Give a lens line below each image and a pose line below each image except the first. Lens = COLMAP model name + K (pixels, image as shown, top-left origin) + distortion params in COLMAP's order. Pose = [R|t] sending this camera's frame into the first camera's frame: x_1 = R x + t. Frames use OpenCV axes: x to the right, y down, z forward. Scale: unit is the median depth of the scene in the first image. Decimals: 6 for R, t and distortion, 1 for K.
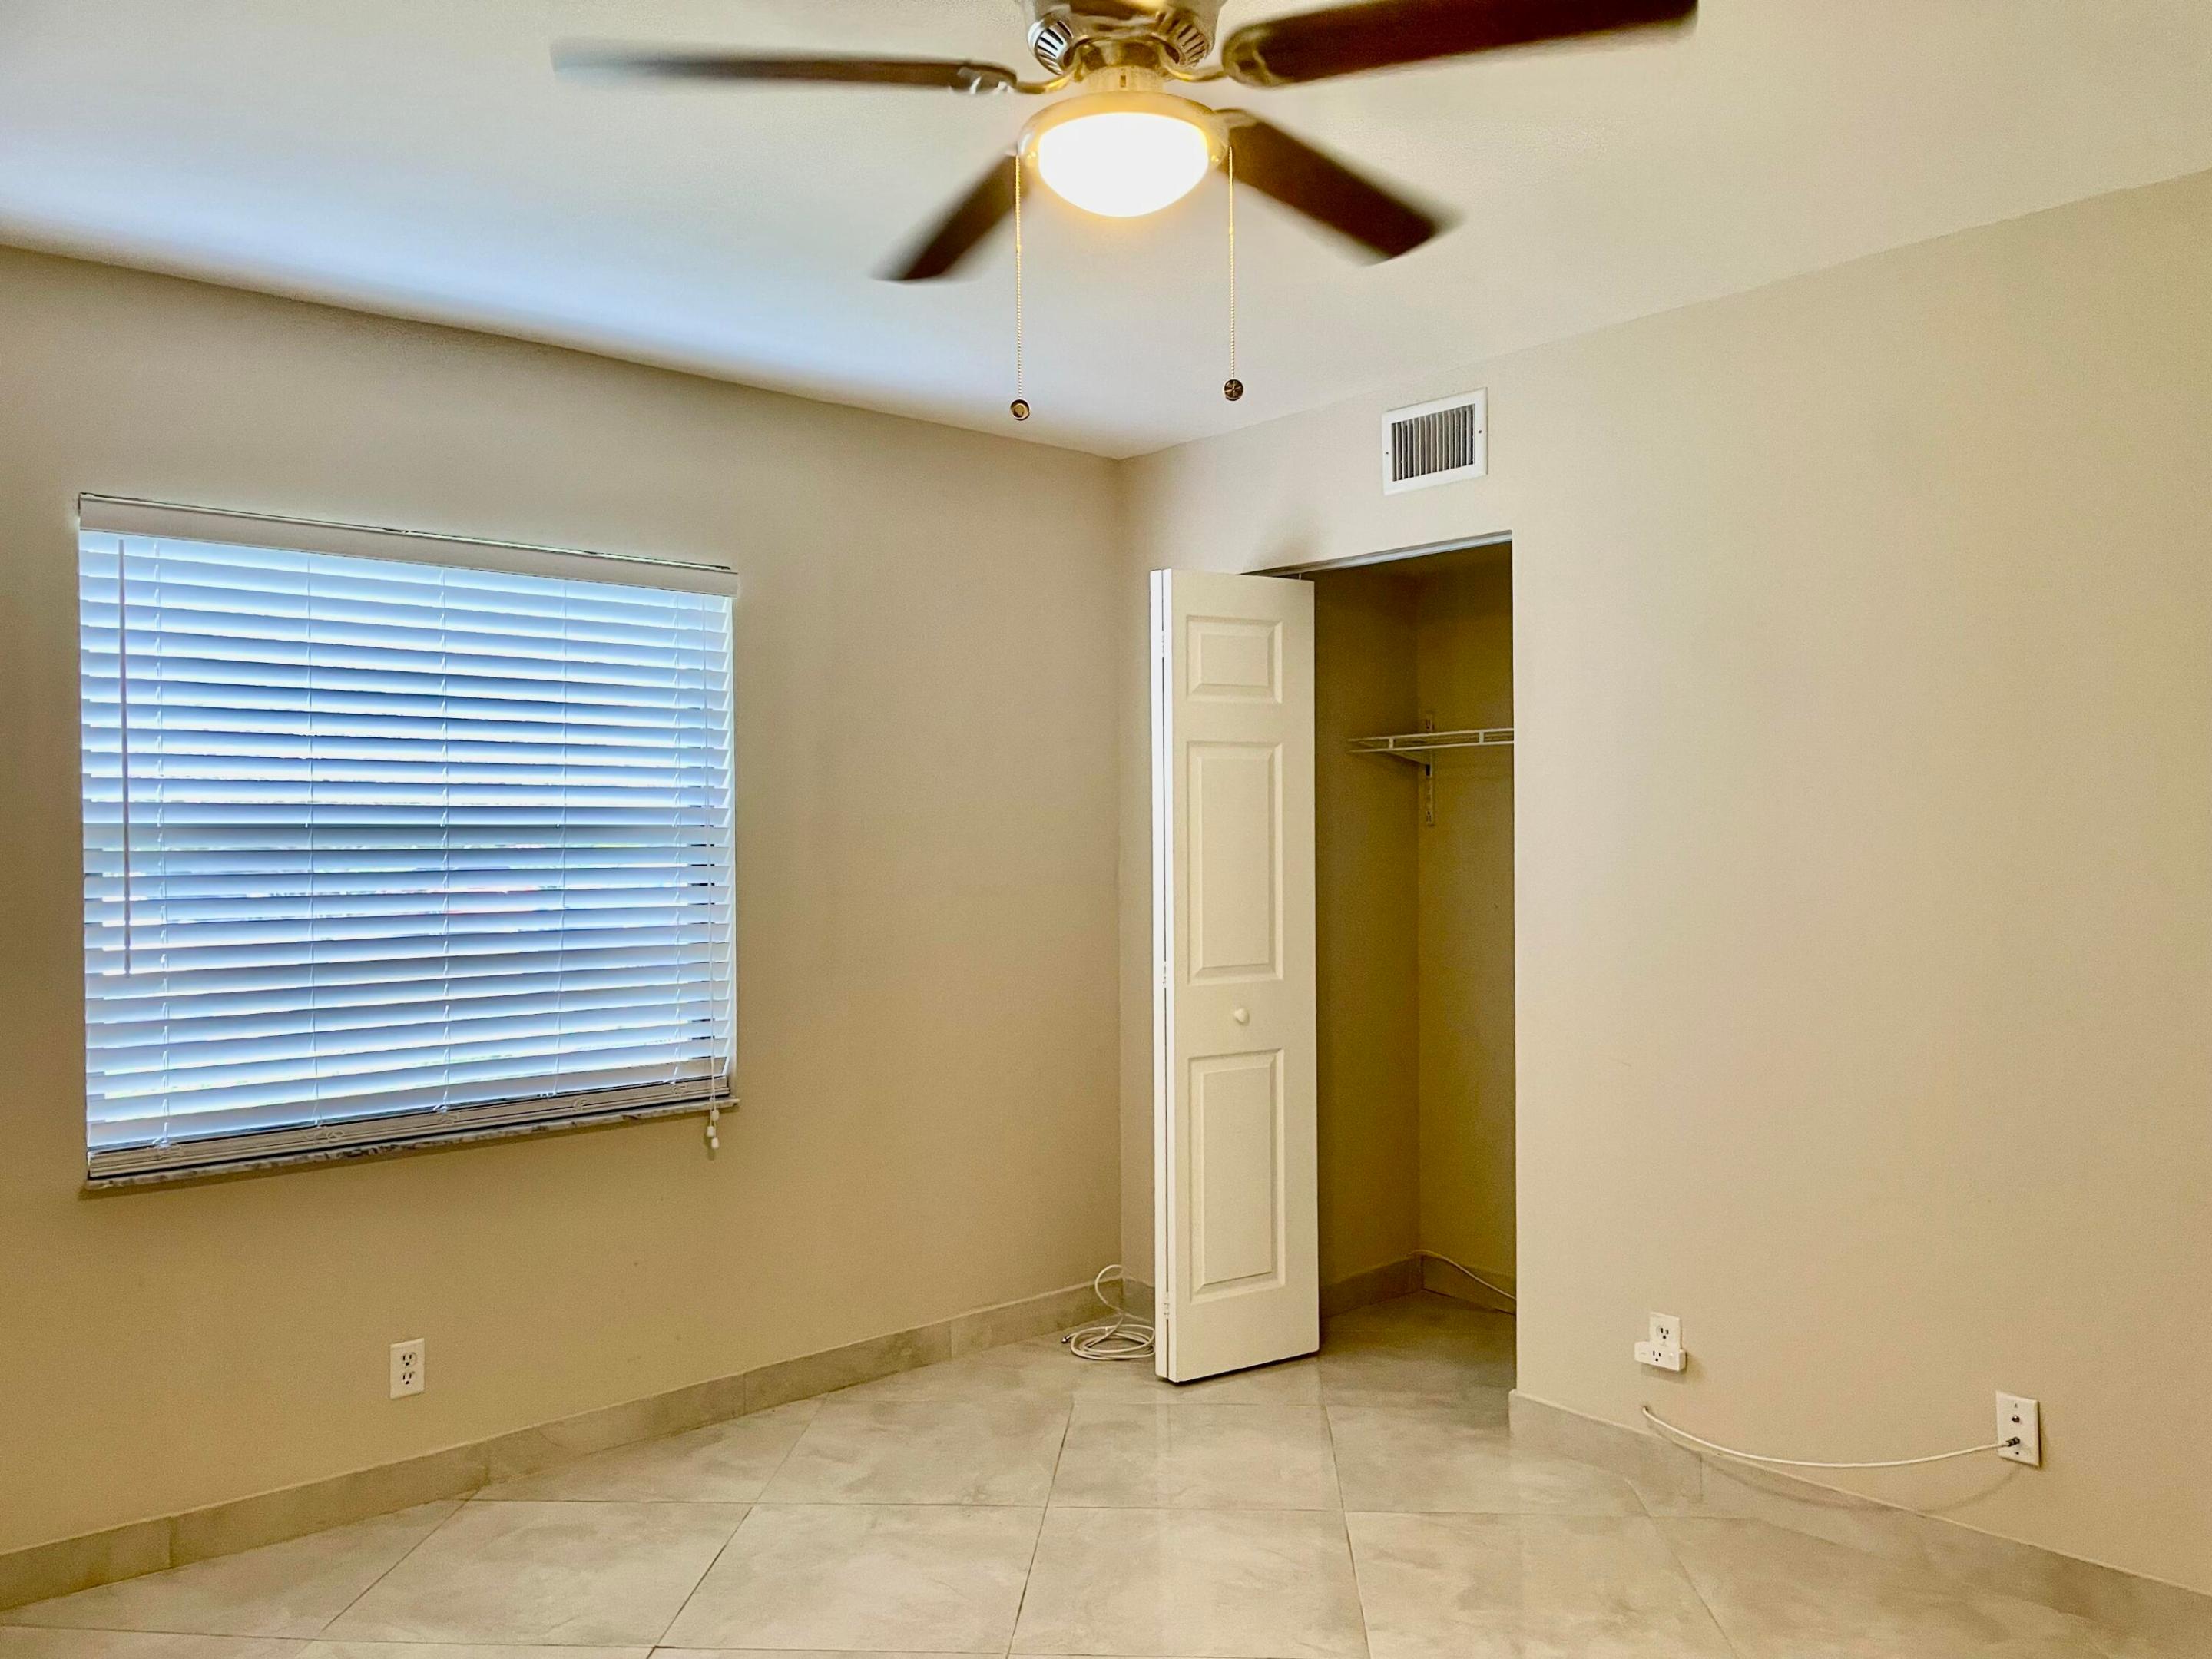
lens RADIAL K [[1670.1, 0, 1113.4], [0, 1670.1, 829.9], [0, 0, 1]] dist [0.090112, -0.114697]
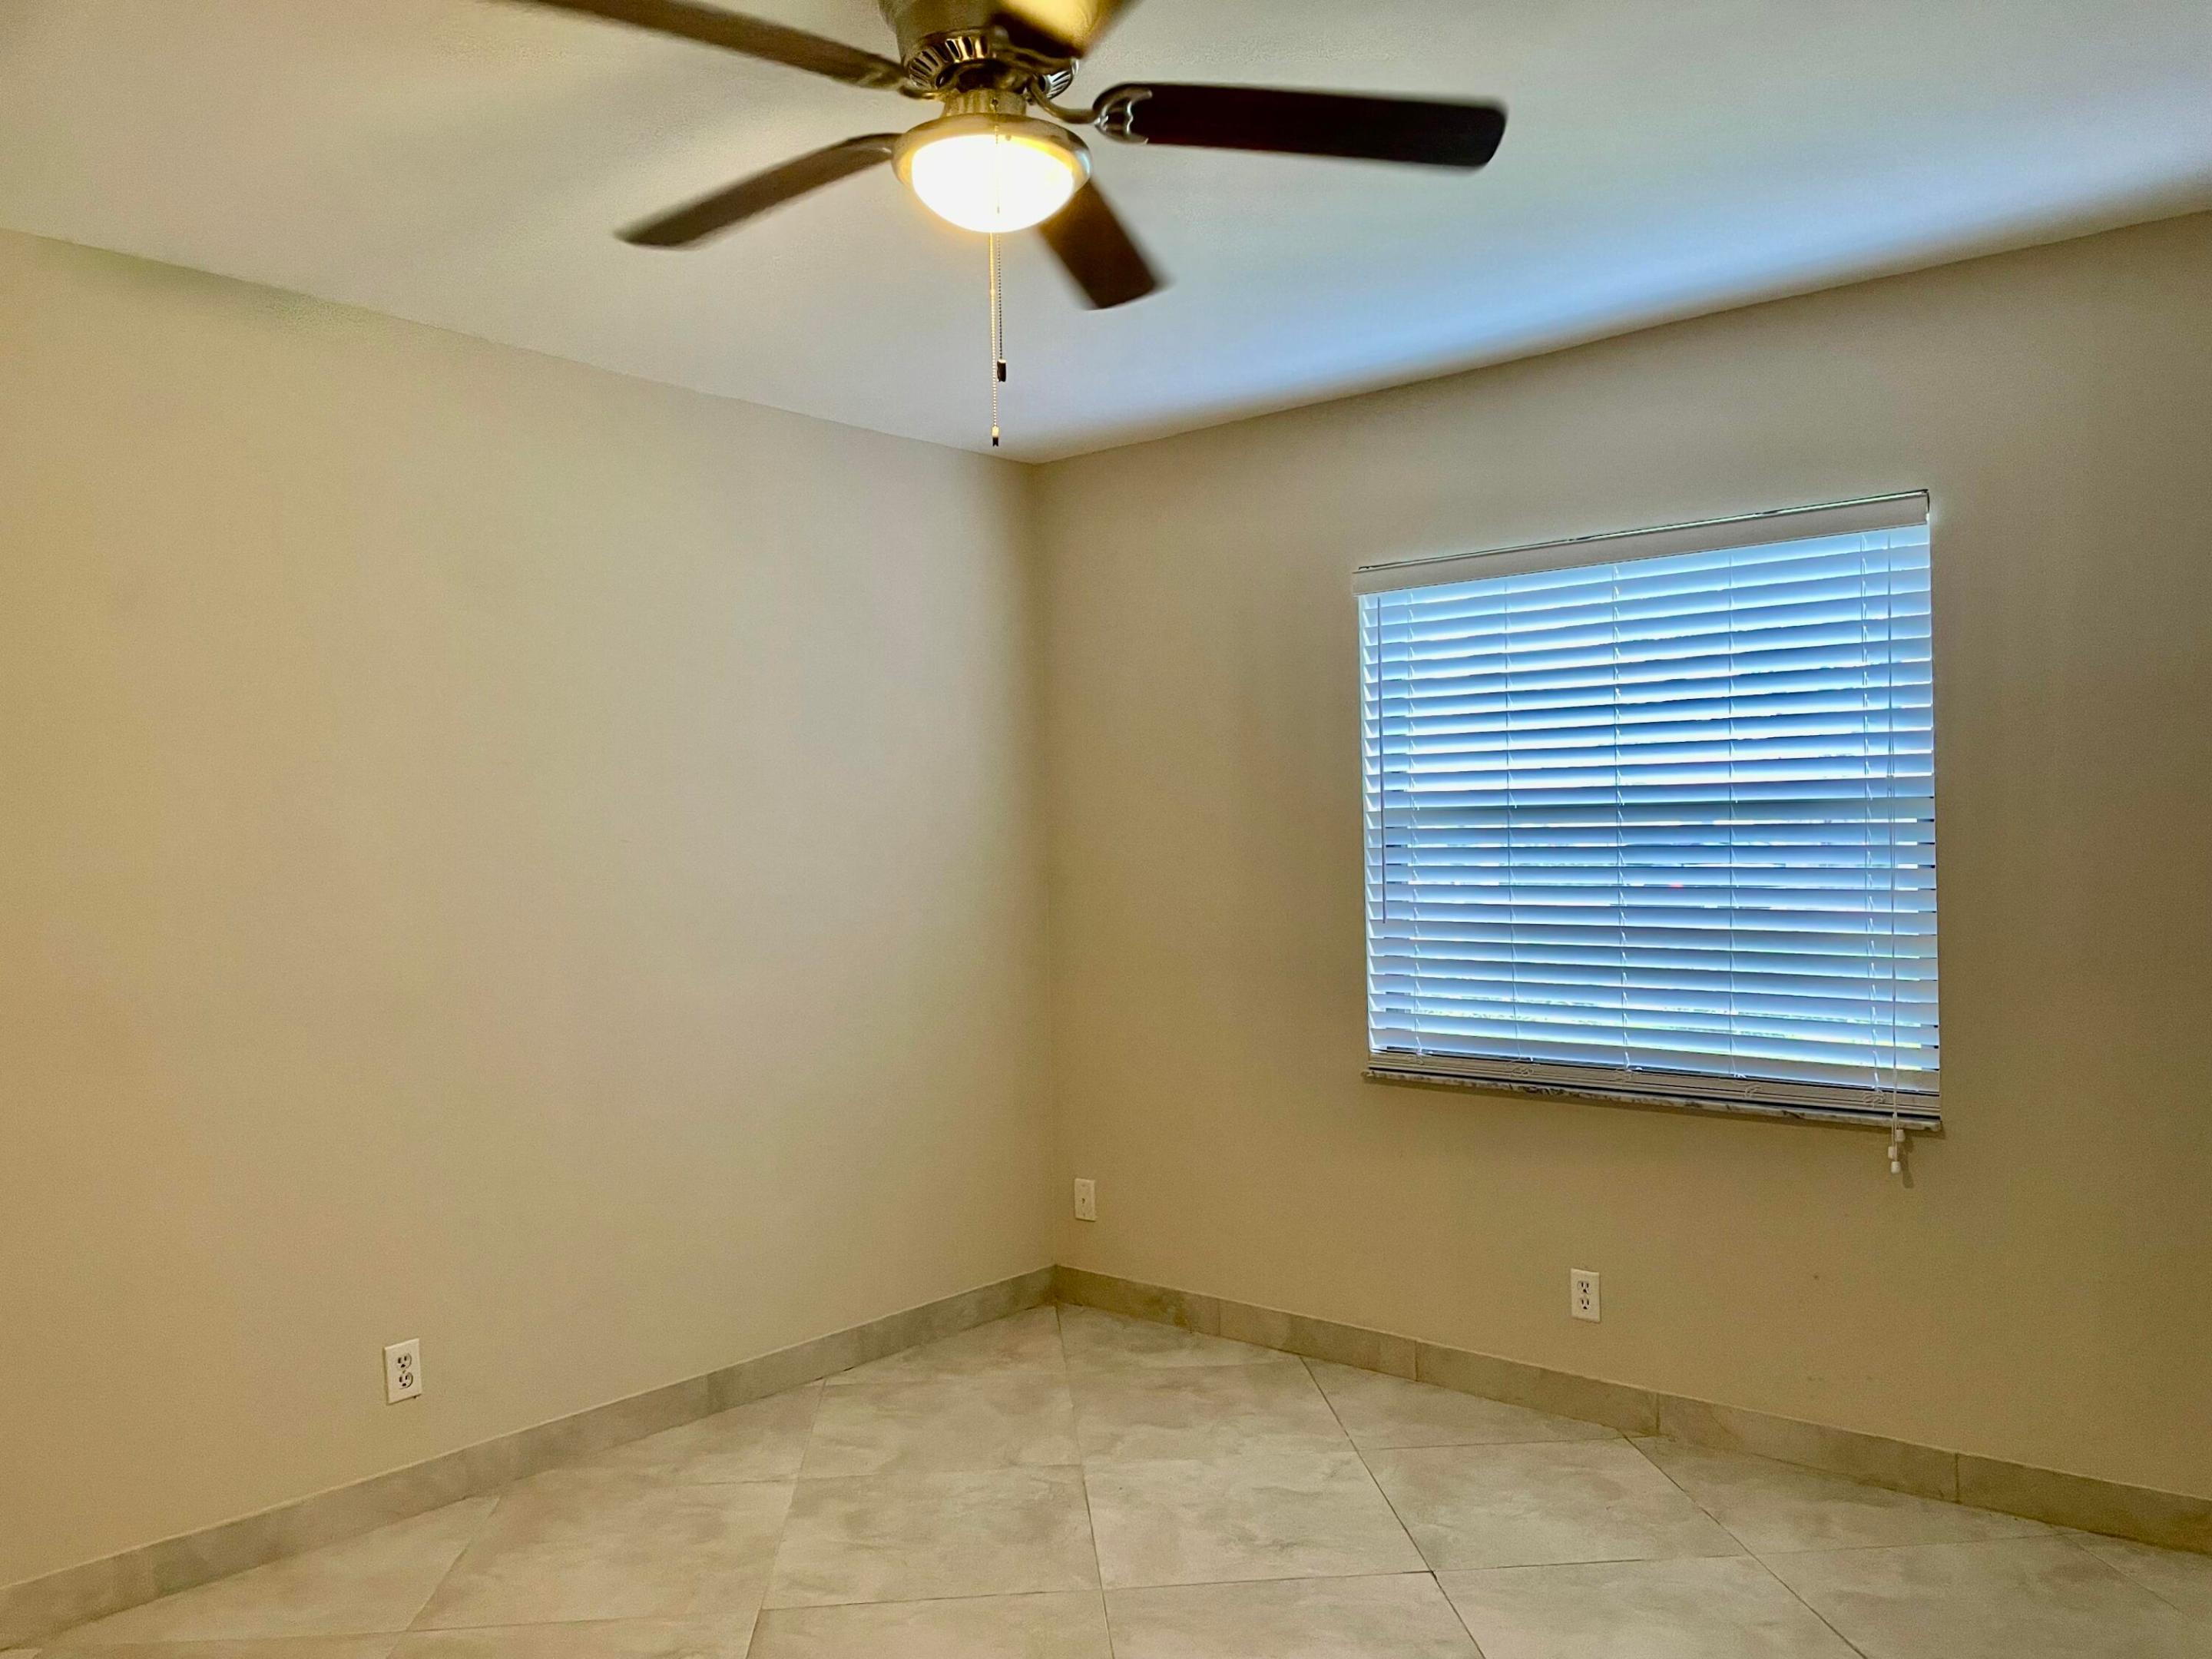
lens RADIAL K [[1670.1, 0, 1111.4], [0, 1670.1, 828.9], [0, 0, 1]] dist [0.090112, -0.114697]
pose [[0.143287, 0.002579, -0.989678, 0.631259], [0.020290, 0.999779, 0.005543, 0.000431], [0.989473, -0.020875, 0.143203, 0.542231]]
